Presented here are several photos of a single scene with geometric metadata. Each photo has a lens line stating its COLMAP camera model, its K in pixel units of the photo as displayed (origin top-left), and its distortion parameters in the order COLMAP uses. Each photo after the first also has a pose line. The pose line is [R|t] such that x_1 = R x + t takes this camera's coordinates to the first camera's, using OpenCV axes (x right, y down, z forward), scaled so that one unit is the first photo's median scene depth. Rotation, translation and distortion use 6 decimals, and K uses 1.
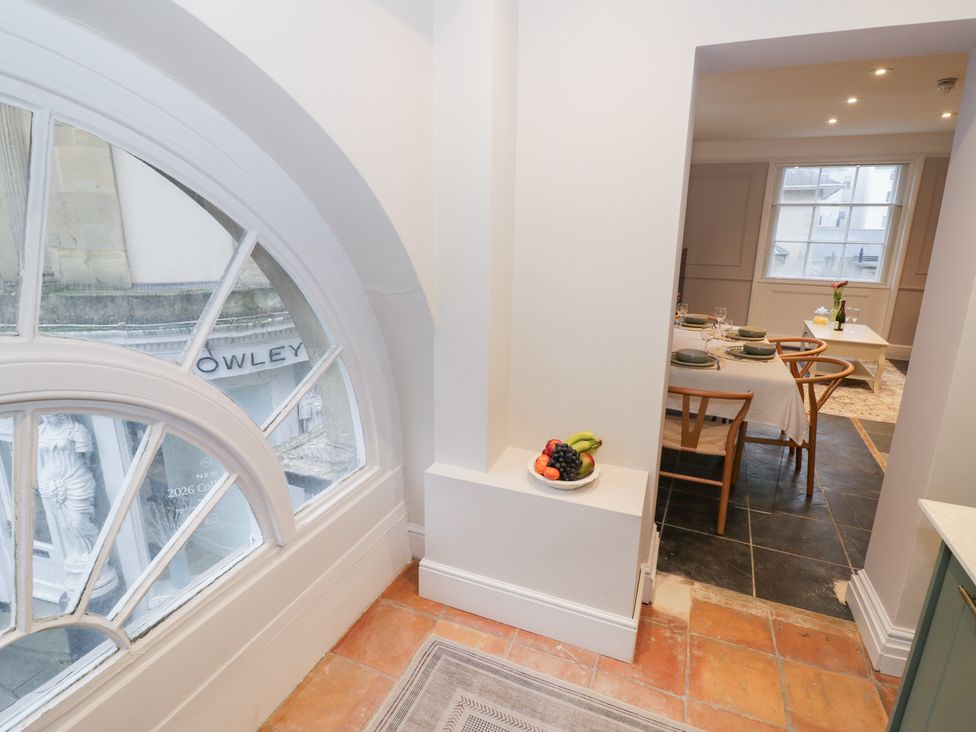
lens RADIAL K [[526.2, 0, 485.3], [0, 526.2, 361.6], [0, 0, 1]] dist [-0.018329, -0.000543]
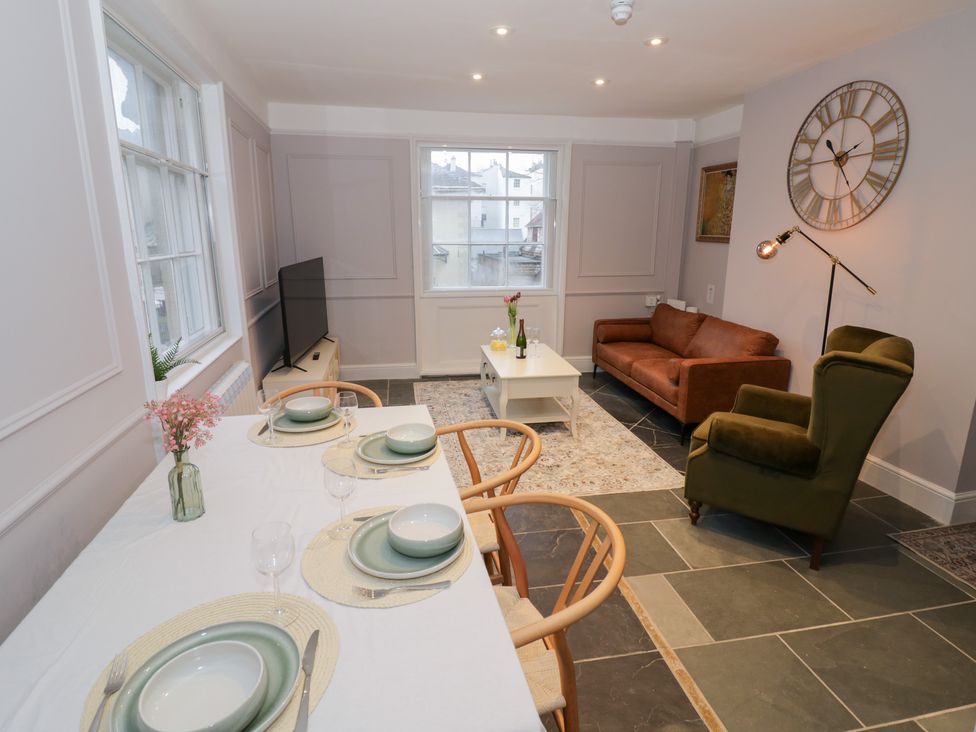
lens RADIAL K [[526.2, 0, 485.3], [0, 526.2, 363.5], [0, 0, 1]] dist [-0.018329, -0.000543]
pose [[0.830127, -0.152279, 0.536376, 0.195015], [0.147815, 0.987666, 0.051634, -0.094905], [-0.537624, 0.036421, 0.842398, 0.342781]]
